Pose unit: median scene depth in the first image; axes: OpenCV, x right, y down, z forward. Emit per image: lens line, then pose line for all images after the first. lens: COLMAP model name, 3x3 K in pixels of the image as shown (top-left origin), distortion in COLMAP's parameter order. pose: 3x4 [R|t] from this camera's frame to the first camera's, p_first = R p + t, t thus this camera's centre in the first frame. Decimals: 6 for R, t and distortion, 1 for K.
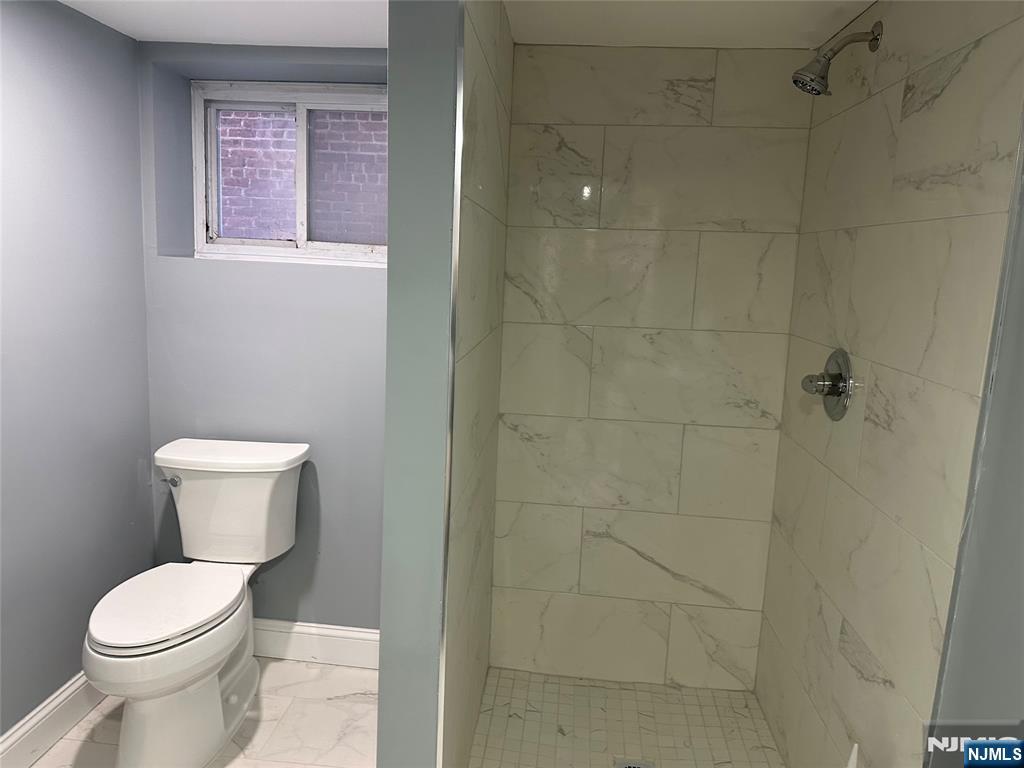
lens RADIAL K [[720.1, 0, 511.0], [0, 720.1, 378.8], [0, 0, 1]] dist [0.011554, -0.039712]
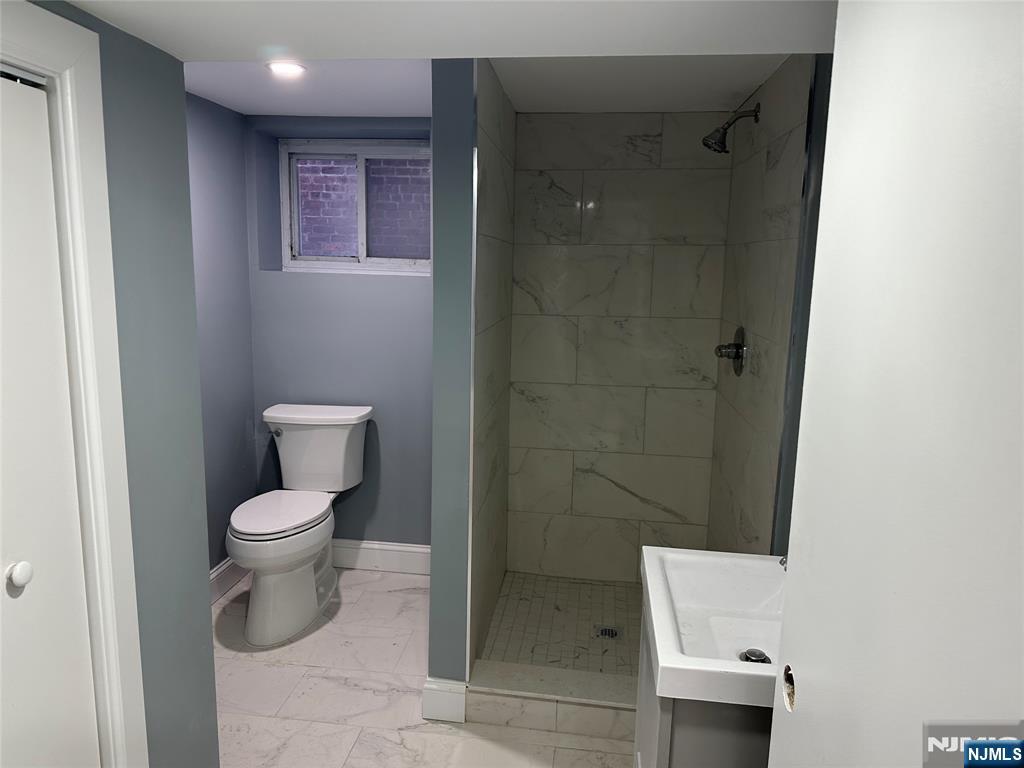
lens RADIAL K [[720.1, 0, 515.0], [0, 720.1, 386.4], [0, 0, 1]] dist [0.011554, -0.039712]
pose [[0.999300, -0.014305, -0.034564, 0.040323], [0.014529, 0.999875, 0.006224, 0.050324], [0.034470, -0.006722, 0.999383, -0.371109]]
